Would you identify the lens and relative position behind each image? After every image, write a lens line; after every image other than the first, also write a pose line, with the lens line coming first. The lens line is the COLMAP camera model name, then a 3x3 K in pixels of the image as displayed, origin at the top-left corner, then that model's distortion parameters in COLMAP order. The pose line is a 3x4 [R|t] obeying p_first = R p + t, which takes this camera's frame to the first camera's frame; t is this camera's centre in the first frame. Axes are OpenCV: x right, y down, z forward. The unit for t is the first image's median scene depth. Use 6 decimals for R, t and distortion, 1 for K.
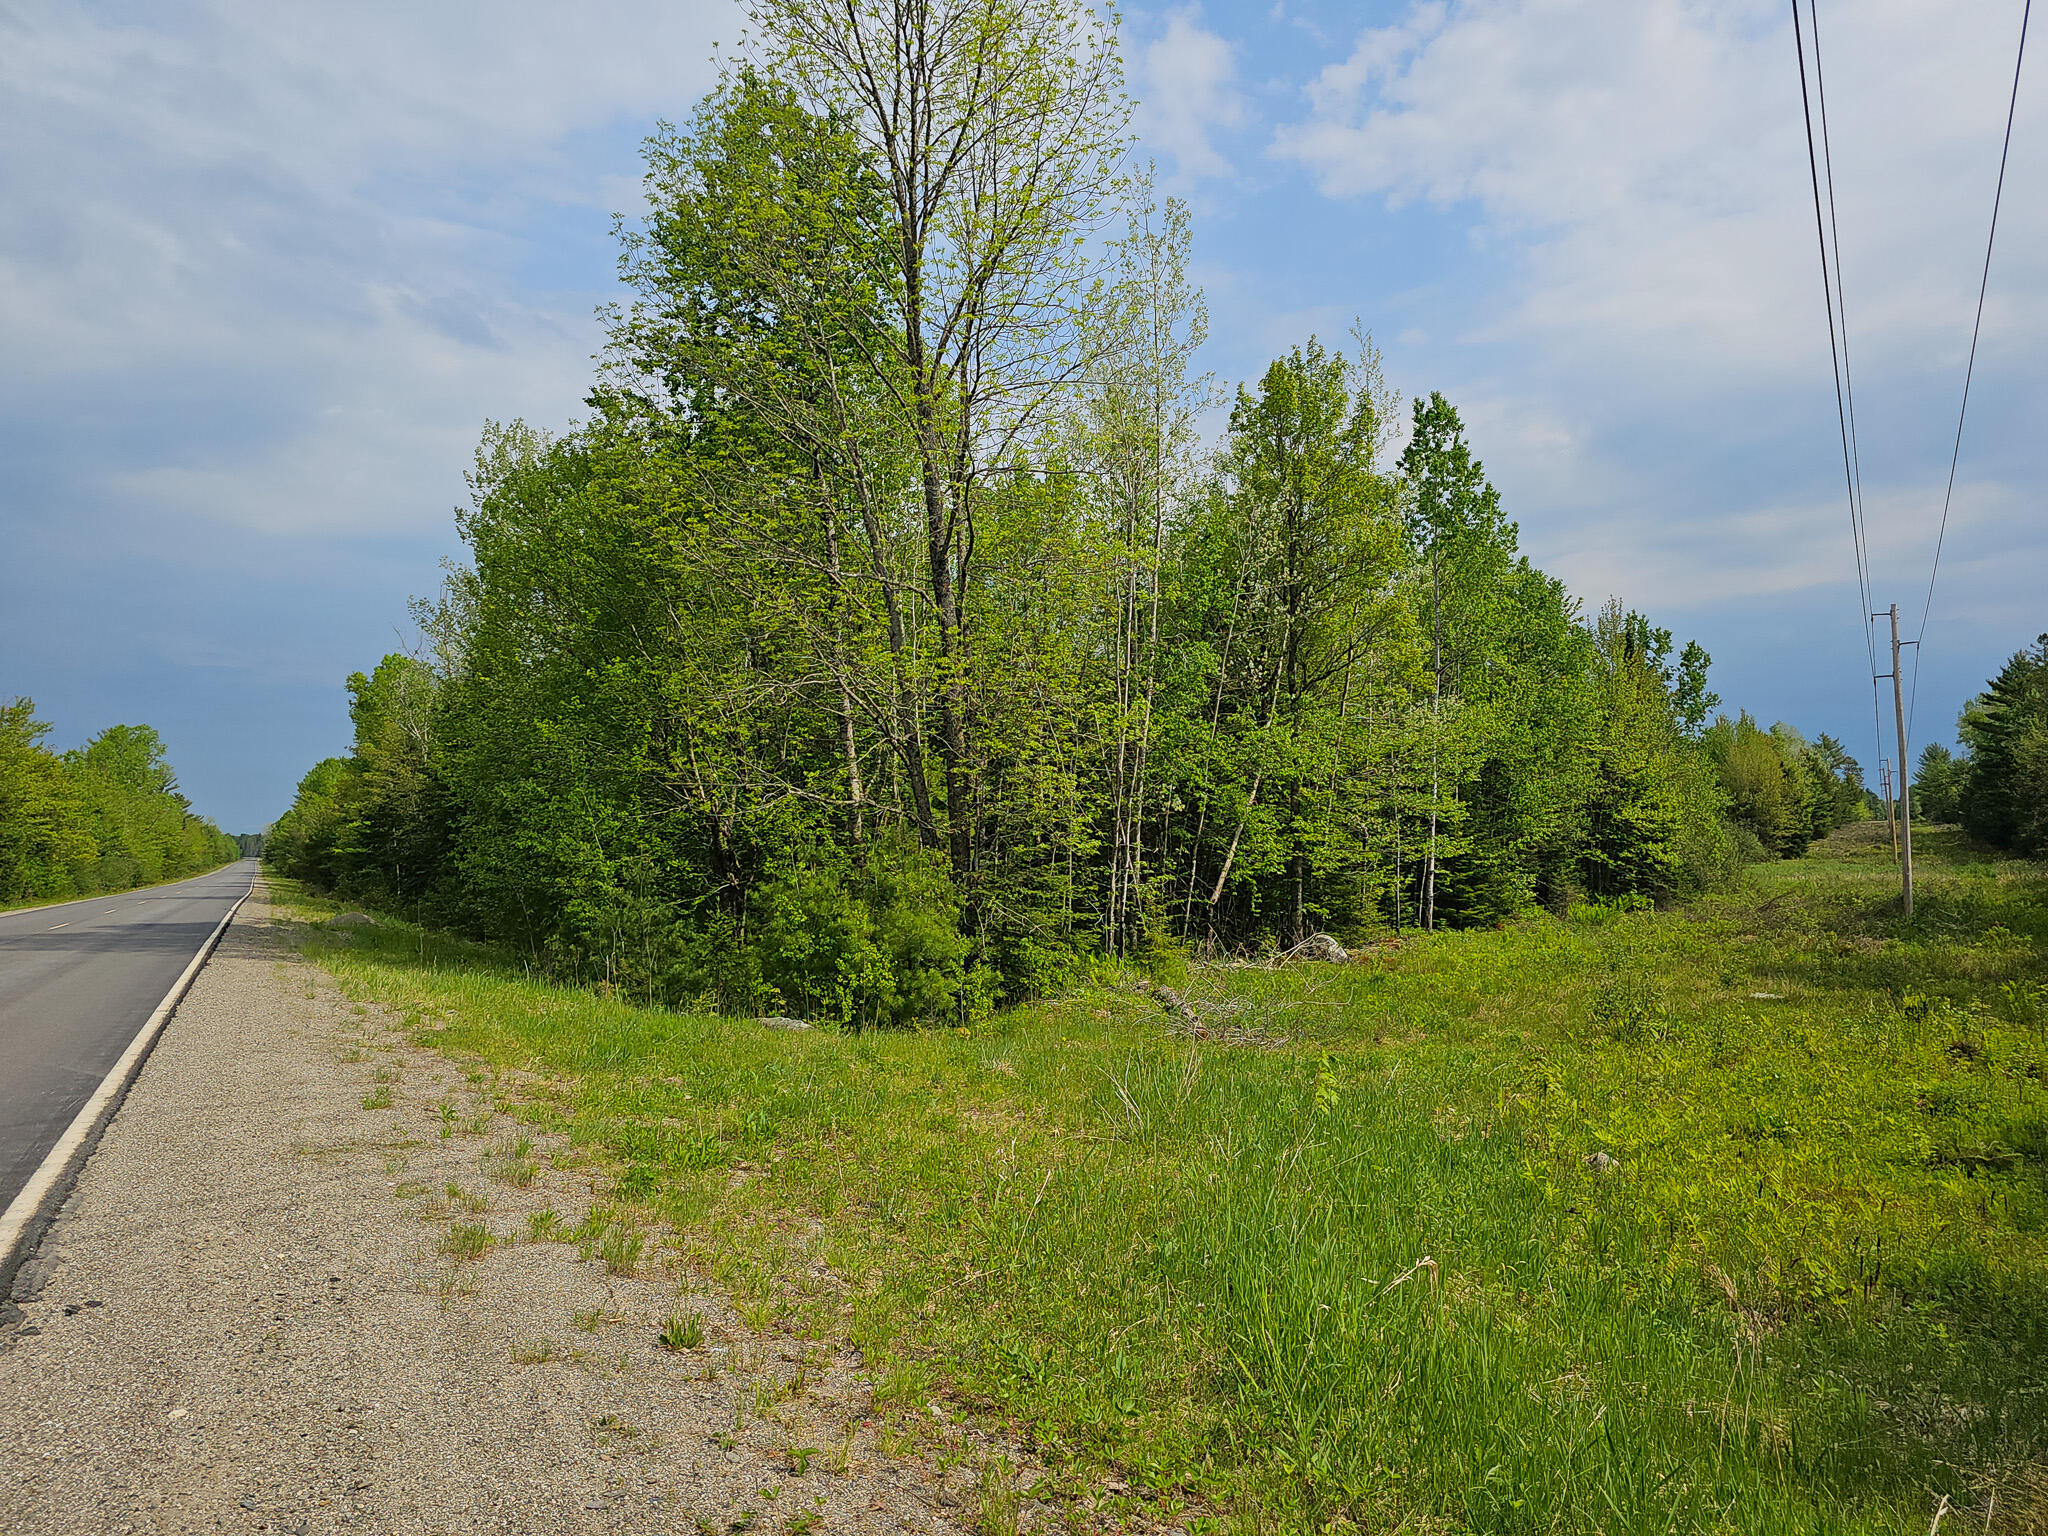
lens RADIAL K [[1375.1, 0, 1013.6], [0, 1375.1, 764.7], [0, 0, 1]] dist [0.005185, -0.000019]
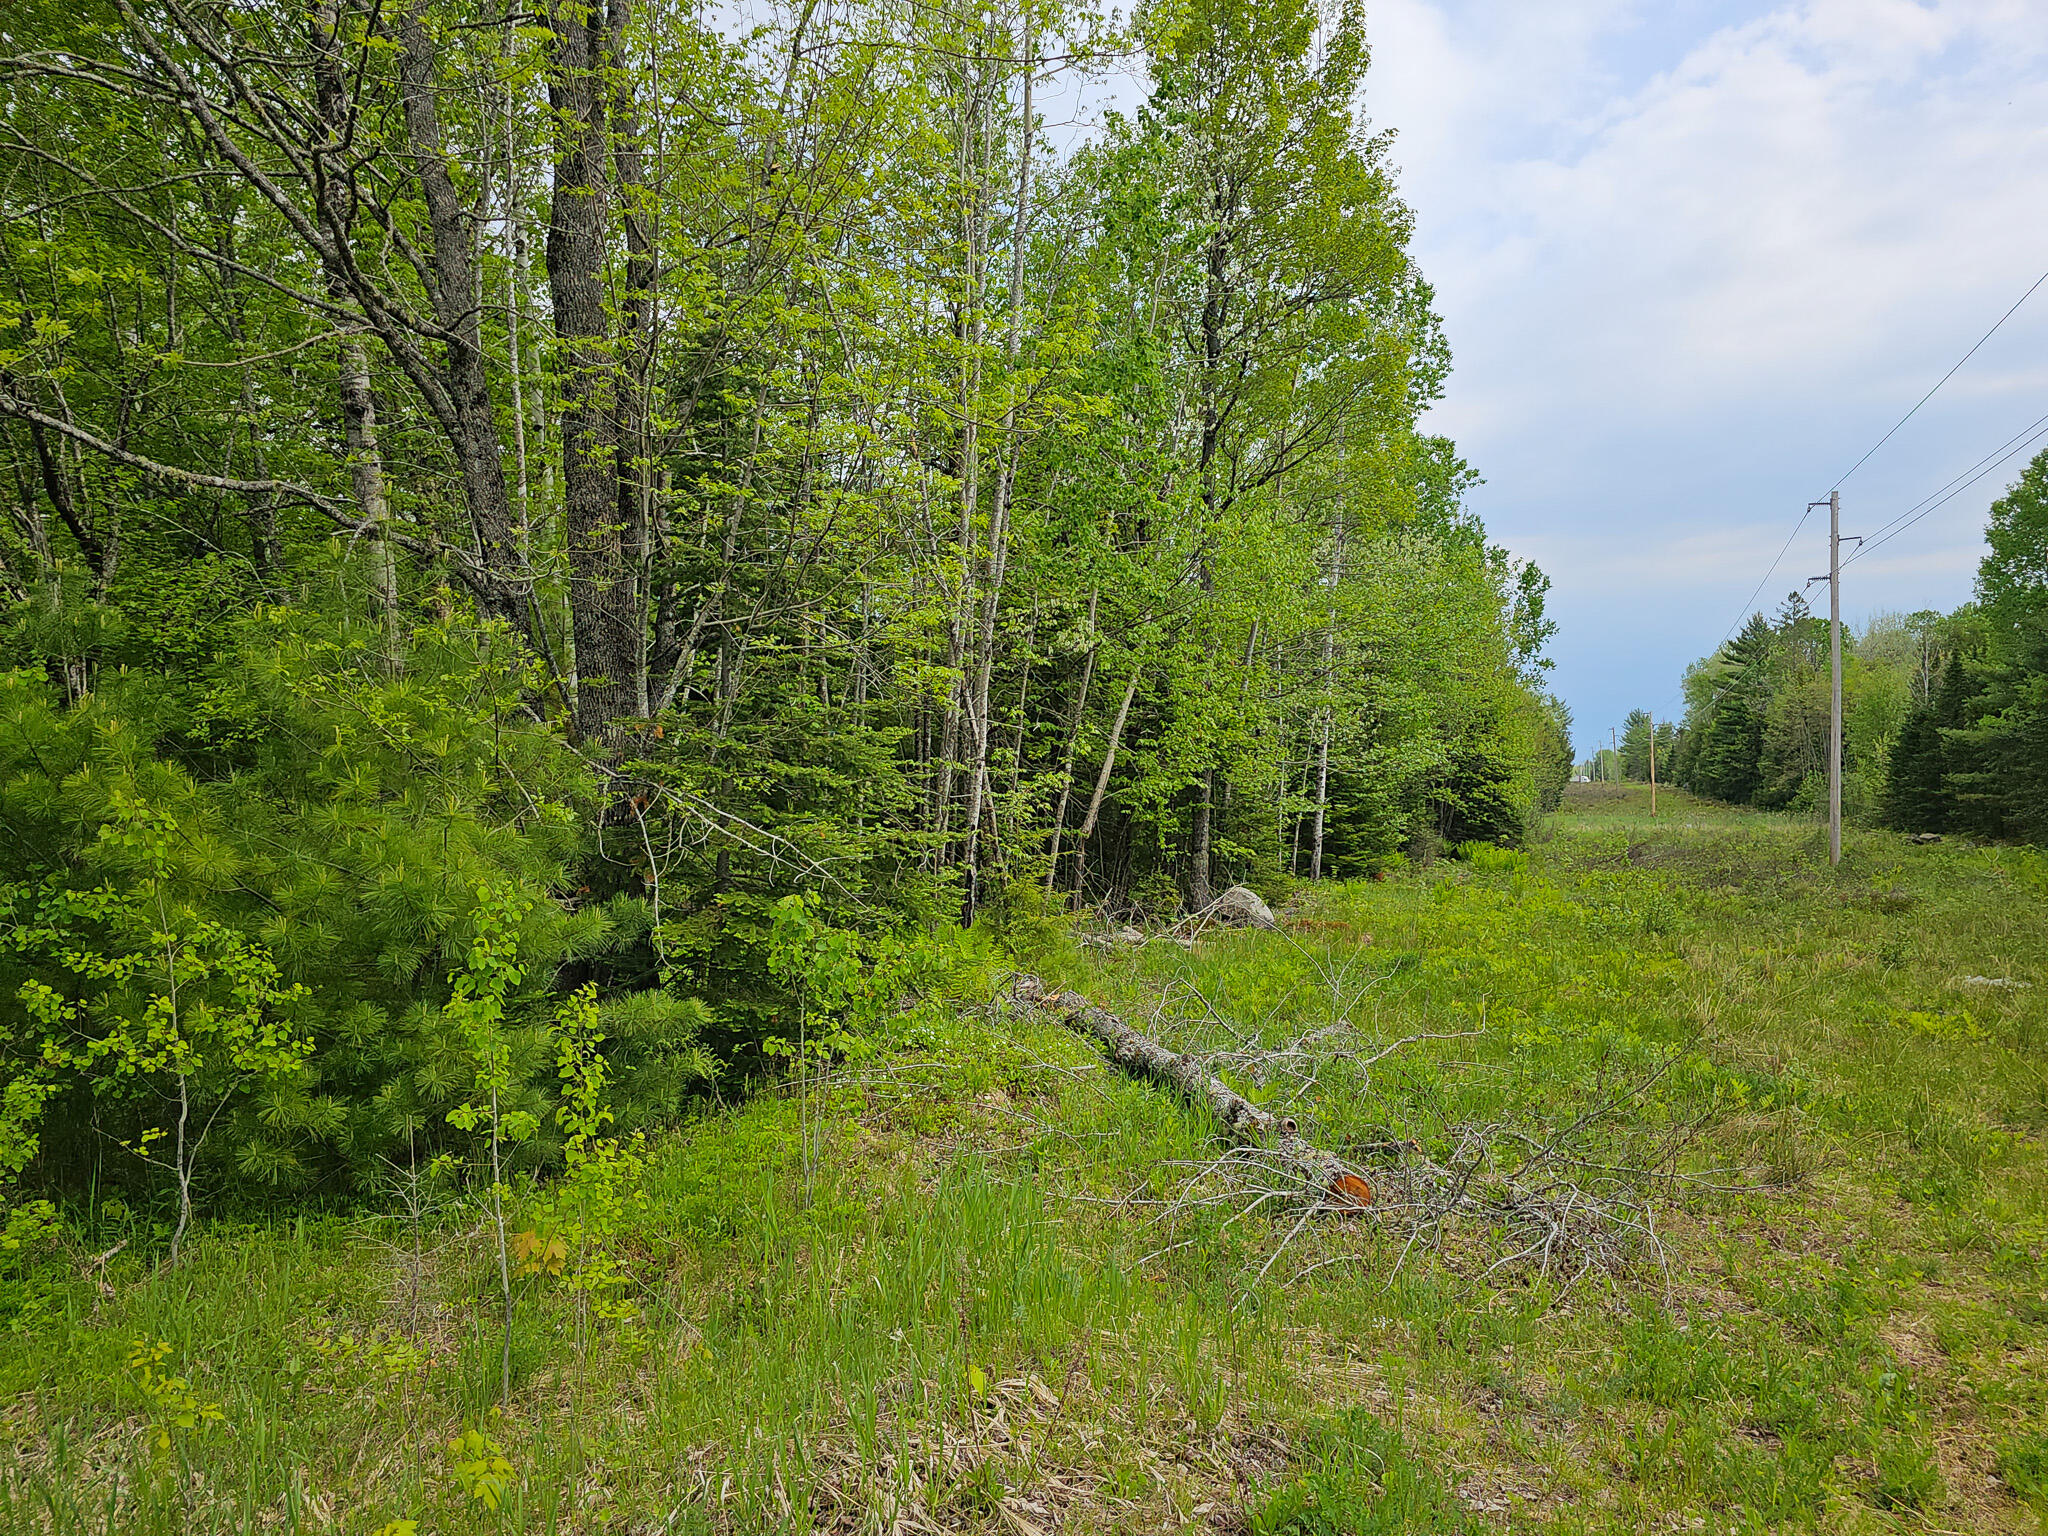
lens RADIAL K [[1375.1, 0, 1030.7], [0, 1375.1, 772.7], [0, 0, 1]] dist [0.005185, -0.000019]
pose [[0.980820, 0.017291, 0.194146, 0.001758], [-0.025088, 0.998971, 0.037776, 0.047456], [-0.193293, -0.041922, 0.980245, 0.383824]]
